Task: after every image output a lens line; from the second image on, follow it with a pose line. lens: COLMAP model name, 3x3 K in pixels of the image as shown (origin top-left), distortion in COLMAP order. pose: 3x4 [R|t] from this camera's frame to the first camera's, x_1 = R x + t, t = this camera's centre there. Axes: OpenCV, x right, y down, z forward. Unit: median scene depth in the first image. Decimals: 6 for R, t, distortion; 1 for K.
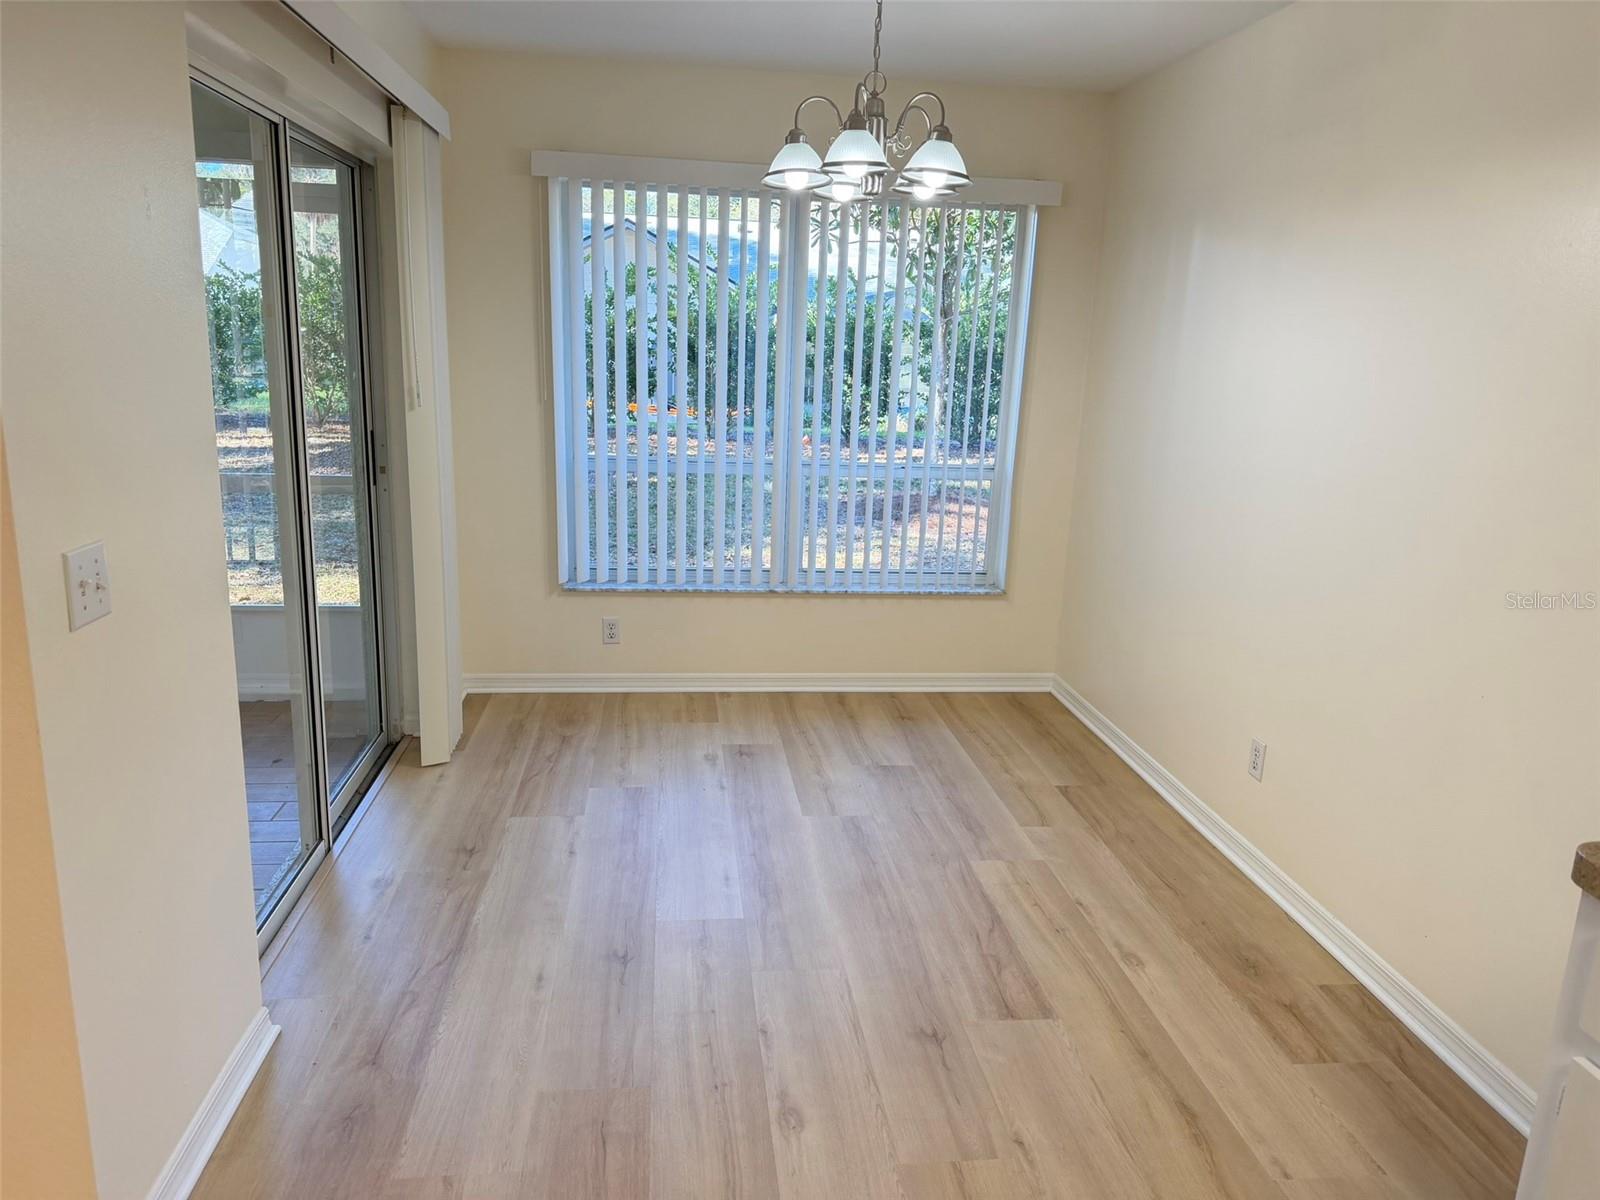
lens RADIAL K [[1112.1, 0, 804.5], [0, 1112.1, 600.7], [0, 0, 1]] dist [0.129597, -0.210977]
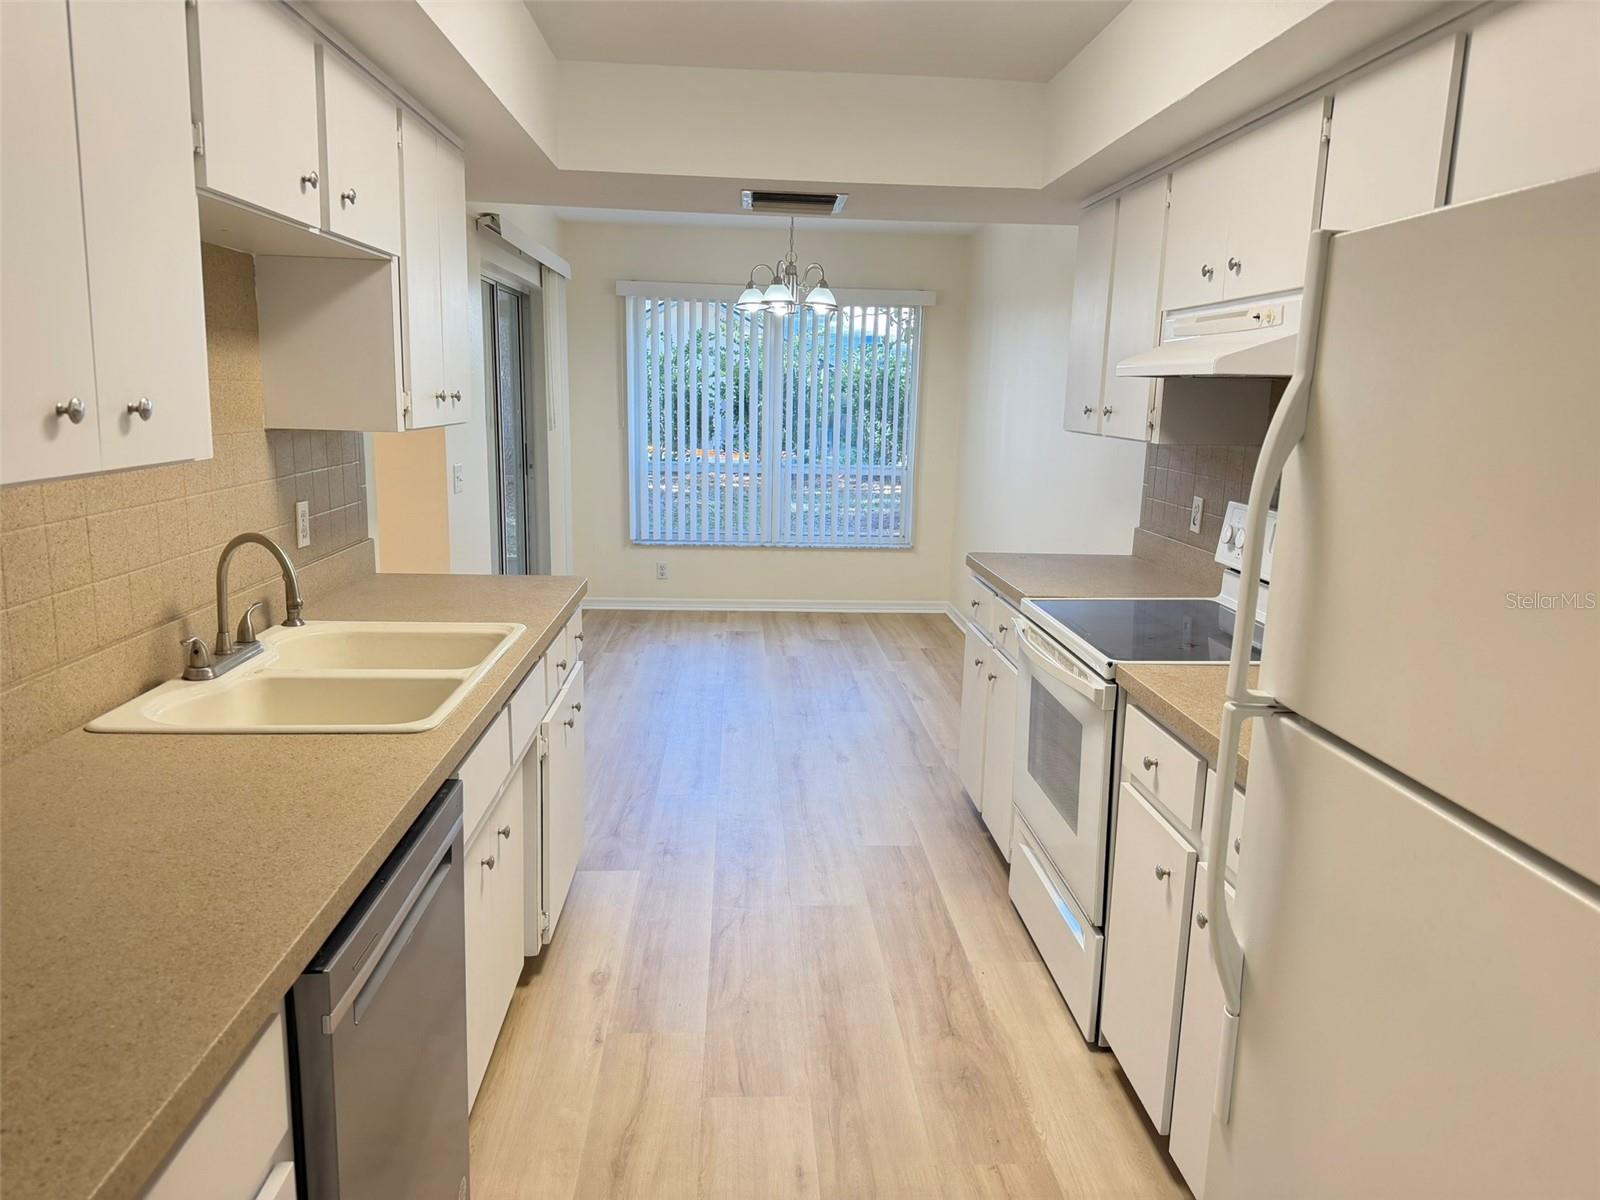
lens RADIAL K [[1112.1, 0, 804.5], [0, 1112.1, 600.7], [0, 0, 1]] dist [0.129597, -0.210977]
pose [[0.998073, -0.003444, -0.061952, 0.140477], [0.000705, 0.999023, -0.044185, 0.152861], [0.062043, 0.044056, 0.997101, -0.628779]]
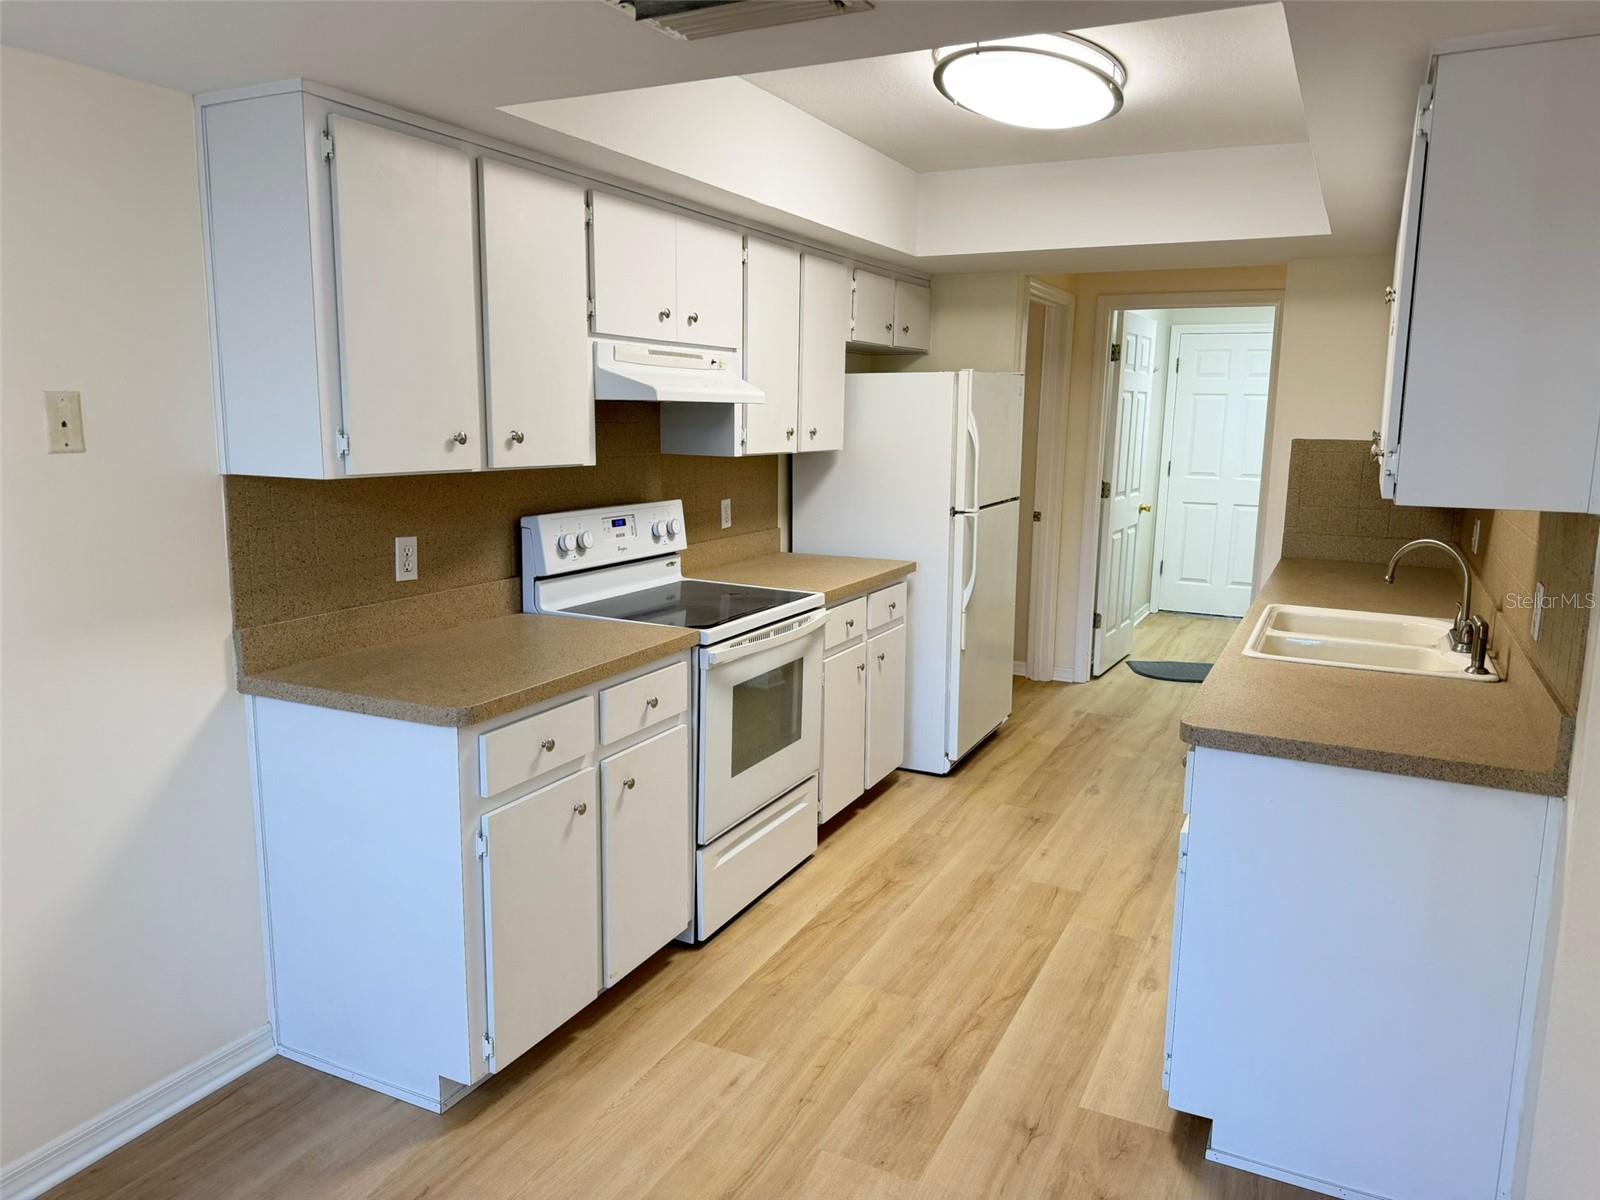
lens RADIAL K [[1123.8, 0, 808.5], [0, 1123.8, 590.5], [0, 0, 1]] dist [0.209254, -0.354429]
pose [[-0.839971, -0.141117, 0.523960, -0.202730], [0.075454, 0.925837, 0.370315, -0.181286], [-0.537359, 0.350589, -0.767028, 0.680275]]
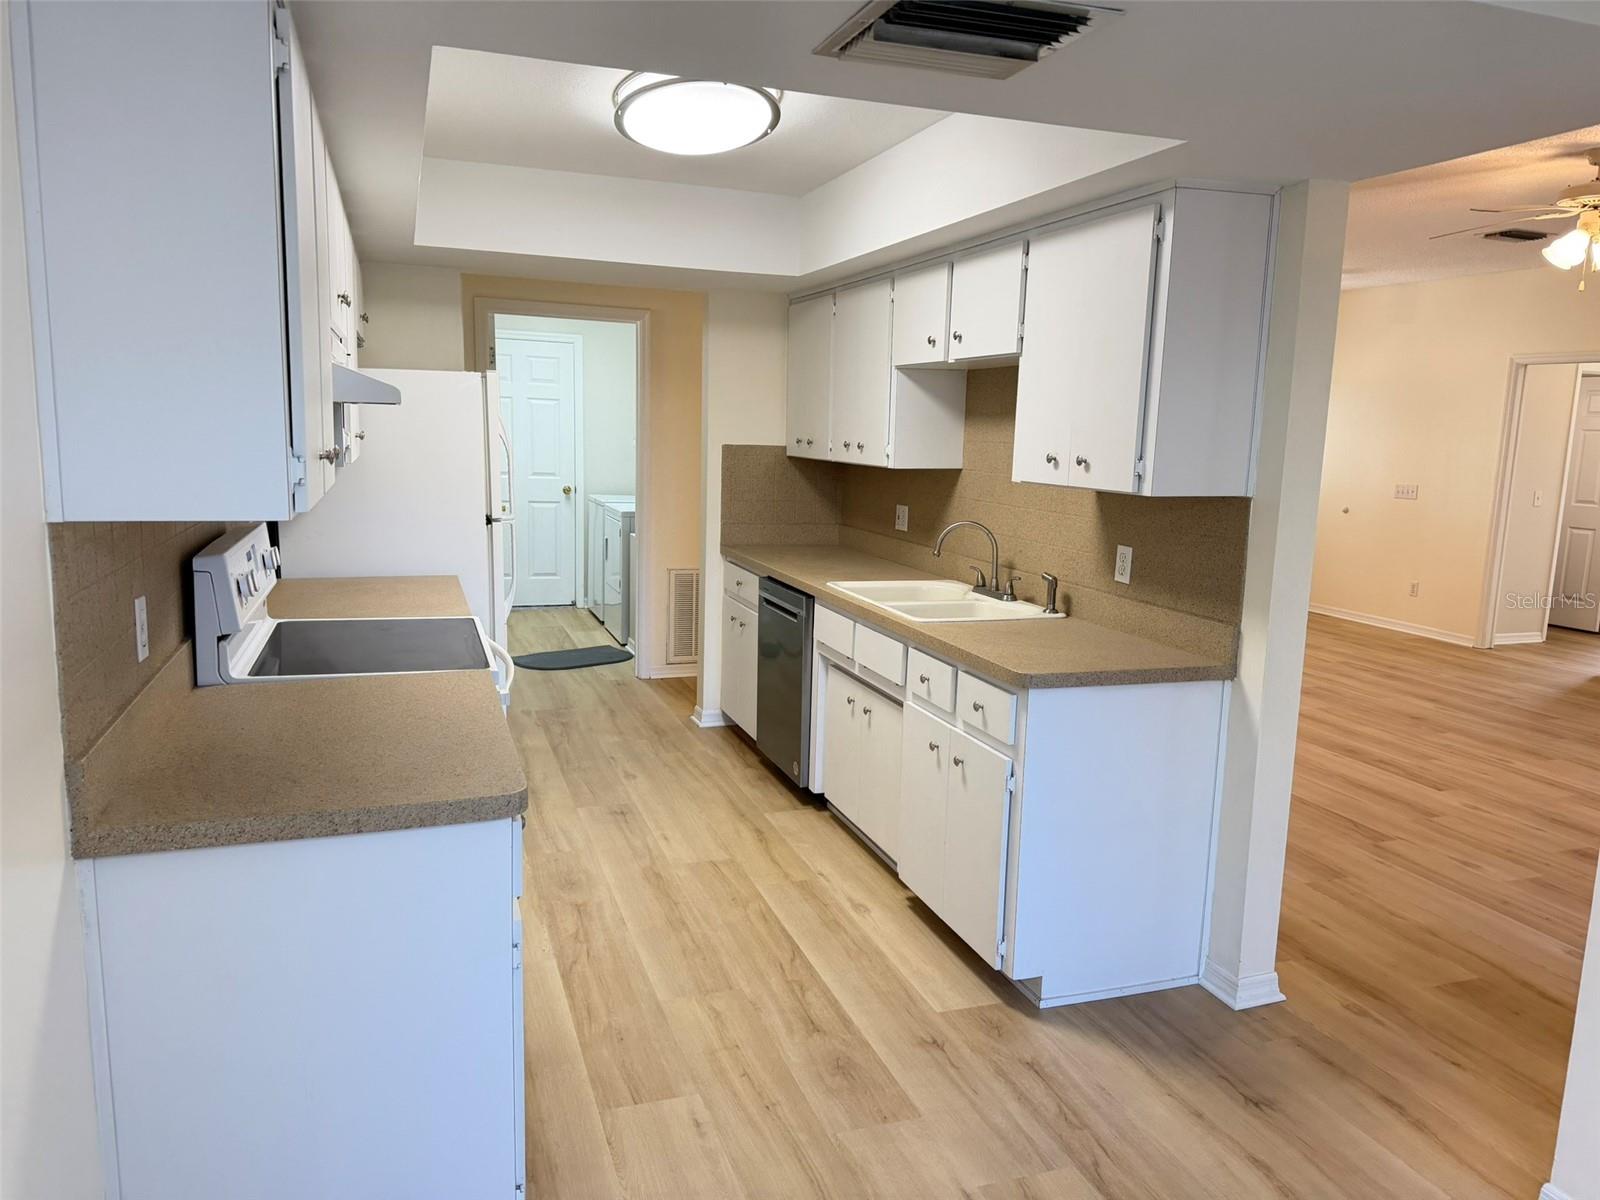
lens RADIAL K [[1118.5, 0, 800.0], [0, 1118.5, 600.0], [0, 0, 1]] dist [0.090919, -0.097408]
pose [[-0.974197, -0.035360, -0.222912, 0.219048], [-0.117312, 0.923086, 0.366264, -0.179749], [0.192816, 0.382964, -0.903416, 0.756933]]
